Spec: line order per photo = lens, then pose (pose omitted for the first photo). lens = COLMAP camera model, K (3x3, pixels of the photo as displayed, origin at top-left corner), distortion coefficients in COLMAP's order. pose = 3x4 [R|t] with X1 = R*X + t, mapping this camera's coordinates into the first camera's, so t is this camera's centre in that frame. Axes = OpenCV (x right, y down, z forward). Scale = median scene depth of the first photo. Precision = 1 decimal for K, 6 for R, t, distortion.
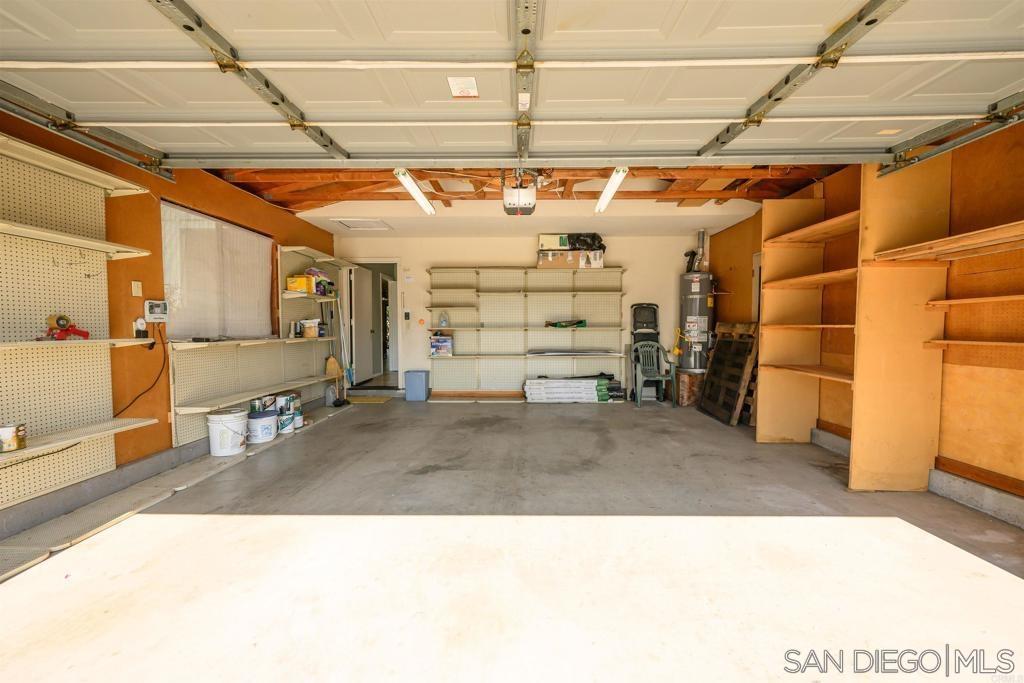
lens RADIAL K [[406.5, 0, 516.1], [0, 406.5, 343.5], [0, 0, 1]] dist [0.000251, -0.000492]
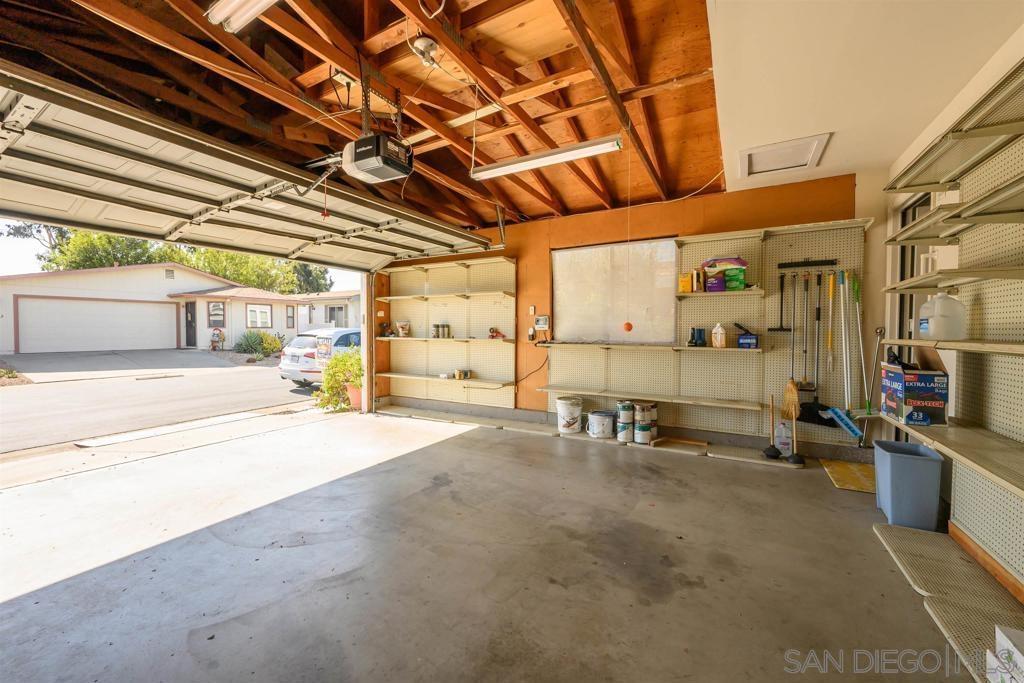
lens RADIAL K [[406.5, 0, 518.6], [0, 406.5, 337.5], [0, 0, 1]] dist [0.000251, -0.000492]
pose [[-0.487197, 0.017832, -0.873110, 0.525090], [-0.033063, 0.998698, 0.038847, -0.077661], [0.872666, 0.047794, -0.485973, 1.568087]]
